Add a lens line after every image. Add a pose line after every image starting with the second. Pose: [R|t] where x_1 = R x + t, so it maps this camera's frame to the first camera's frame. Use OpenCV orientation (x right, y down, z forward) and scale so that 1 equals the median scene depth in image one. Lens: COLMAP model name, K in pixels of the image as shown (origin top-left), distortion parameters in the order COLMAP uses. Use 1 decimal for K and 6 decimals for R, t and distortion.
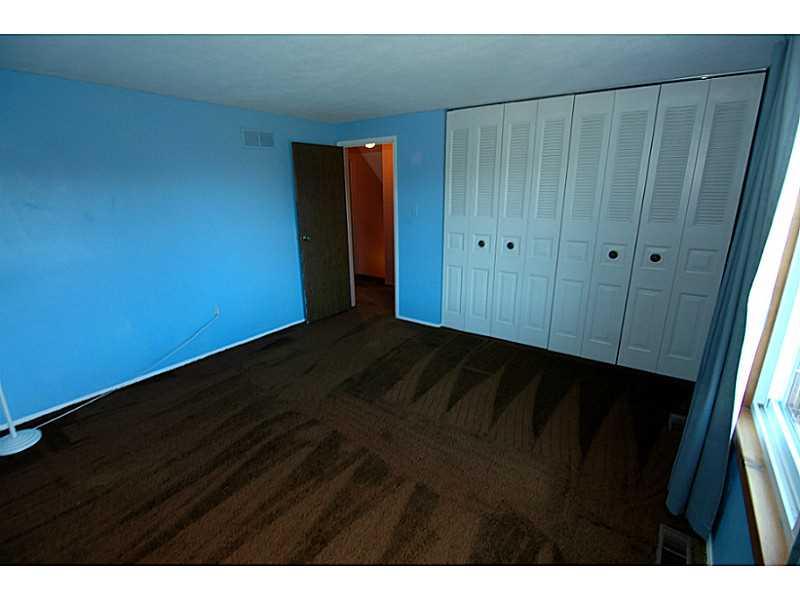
lens RADIAL K [[385.9, 0, 395.2], [0, 385.9, 299.9], [0, 0, 1]] dist [-0.005831, -0.004357]
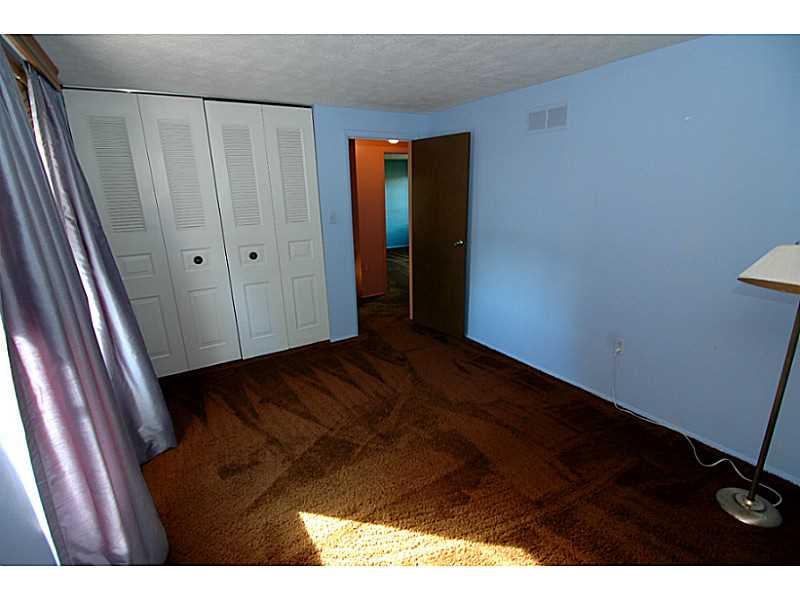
lens RADIAL K [[385.9, 0, 402.0], [0, 385.9, 304.9], [0, 0, 1]] dist [-0.005831, -0.004357]
pose [[0.379503, -0.265343, 0.886324, -0.308414], [0.276694, 0.946696, 0.164943, -0.055591], [-0.882846, 0.182645, 0.432693, 0.206343]]
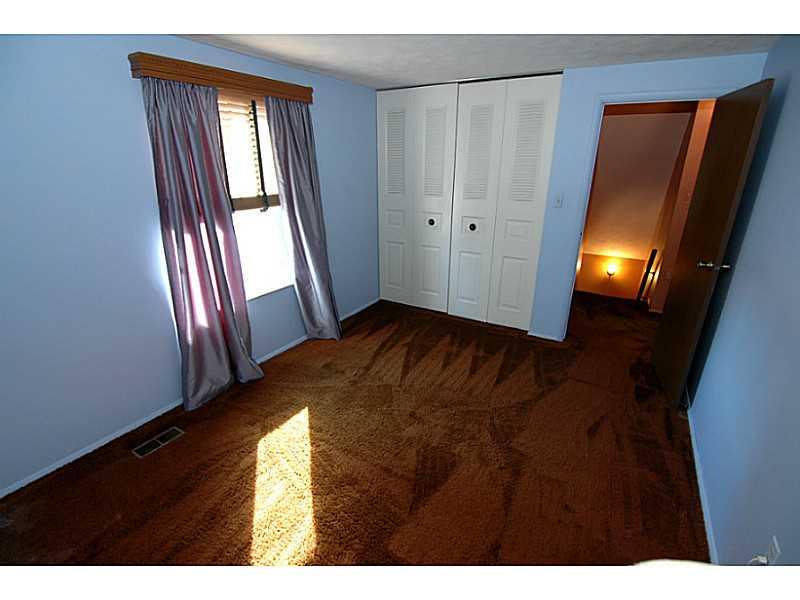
lens RADIAL K [[385.9, 0, 397.1], [0, 385.9, 303.4], [0, 0, 1]] dist [-0.005831, -0.004357]
pose [[0.997461, -0.007078, 0.070860, 0.184408], [0.002979, 0.998325, 0.057780, 0.035665], [-0.071150, -0.057422, 0.995811, -0.126069]]
